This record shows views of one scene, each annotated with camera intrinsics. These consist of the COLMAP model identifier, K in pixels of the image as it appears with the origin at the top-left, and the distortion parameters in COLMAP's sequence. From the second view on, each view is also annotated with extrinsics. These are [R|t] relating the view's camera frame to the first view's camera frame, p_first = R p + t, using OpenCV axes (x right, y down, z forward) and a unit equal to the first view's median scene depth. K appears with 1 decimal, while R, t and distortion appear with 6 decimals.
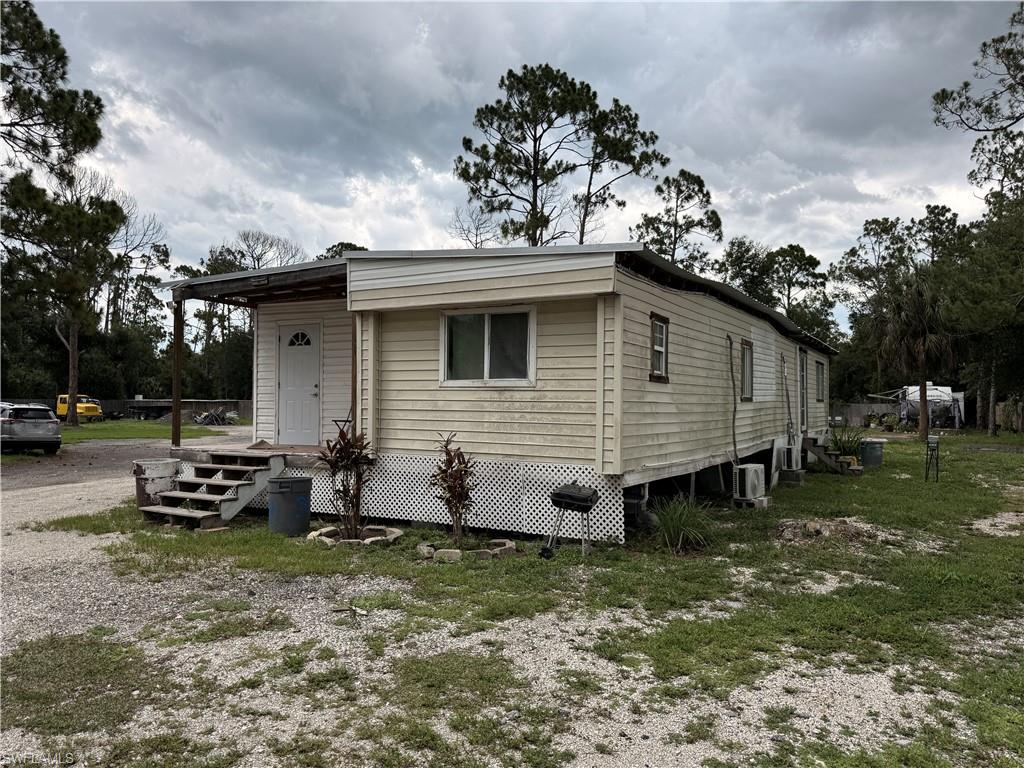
lens RADIAL K [[735.6, 0, 512.0], [0, 735.6, 384.0], [0, 0, 1]] dist [0.043159, 0.000873]
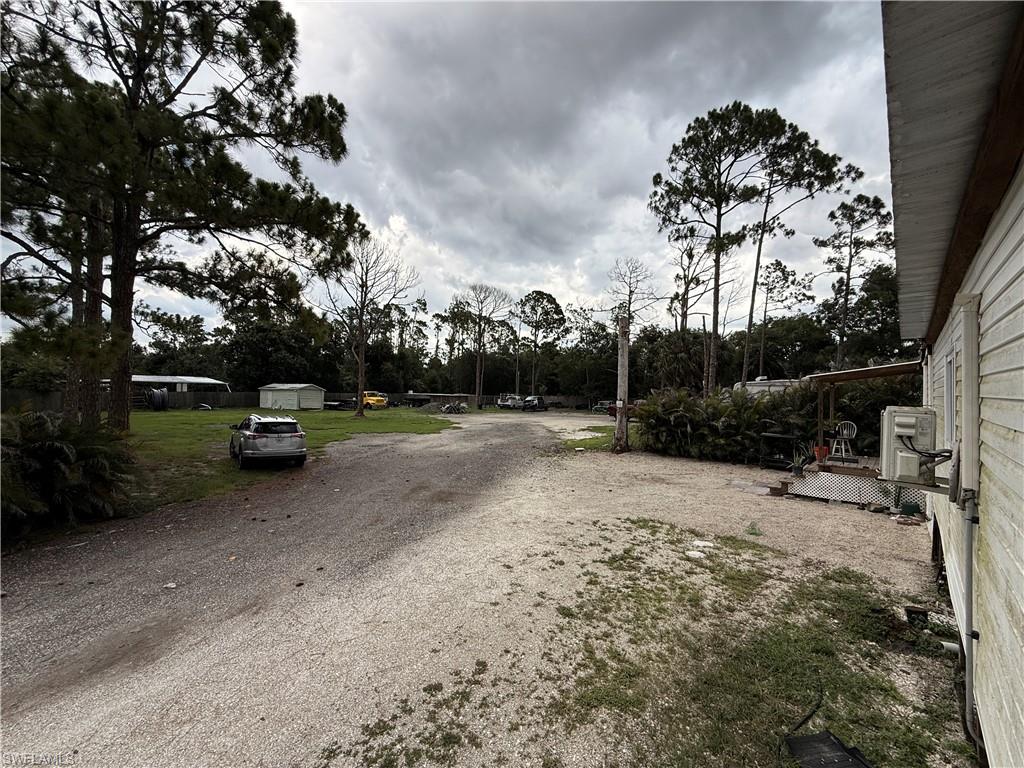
lens RADIAL K [[407.4, 0, 514.6], [0, 407.4, 386.1], [0, 0, 1]] dist [0.001465, 0.000235]
pose [[0.972043, 0.005810, -0.234732, -0.210045], [-0.002666, 0.999903, 0.013706, -0.022494], [0.234789, -0.012697, 0.971964, 0.545772]]
